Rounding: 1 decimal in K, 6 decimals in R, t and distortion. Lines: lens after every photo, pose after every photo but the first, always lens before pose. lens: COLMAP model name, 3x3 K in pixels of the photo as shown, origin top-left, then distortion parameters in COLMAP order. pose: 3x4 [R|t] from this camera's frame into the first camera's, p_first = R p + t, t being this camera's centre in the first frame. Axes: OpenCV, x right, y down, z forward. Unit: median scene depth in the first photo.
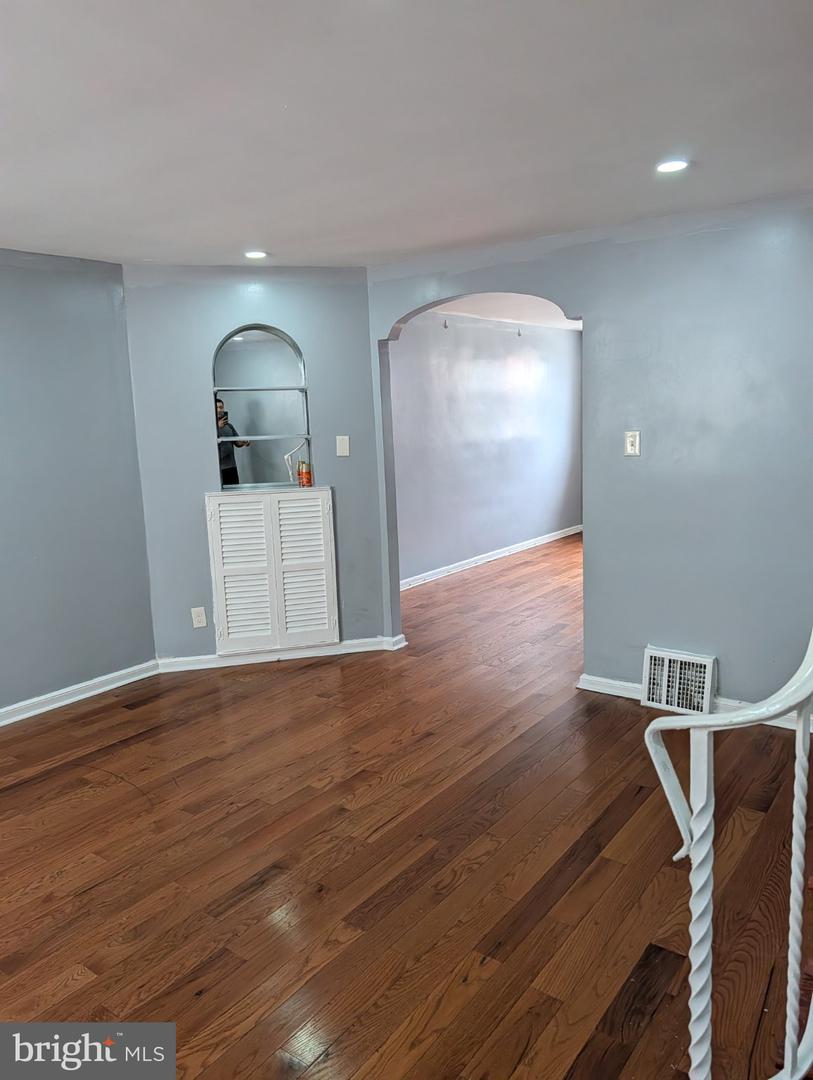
lens RADIAL K [[798.6, 0, 431.3], [0, 798.6, 539.7], [0, 0, 1]] dist [0.030074, -0.005877]
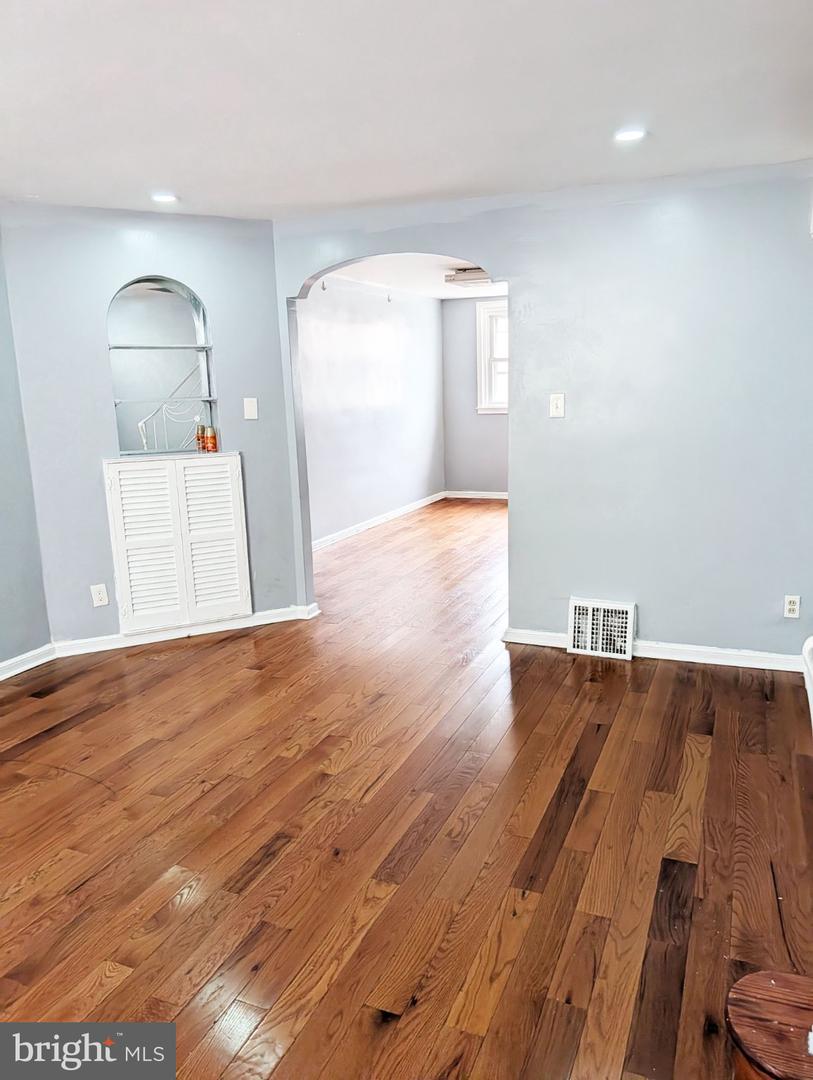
lens RADIAL K [[798.6, 0, 431.3], [0, 798.6, 539.7], [0, 0, 1]] dist [0.030074, -0.005877]
pose [[0.970617, -0.036788, 0.237802, -0.163631], [0.029114, 0.998938, 0.035702, 0.013770], [-0.238863, -0.027729, 0.970657, 0.018729]]
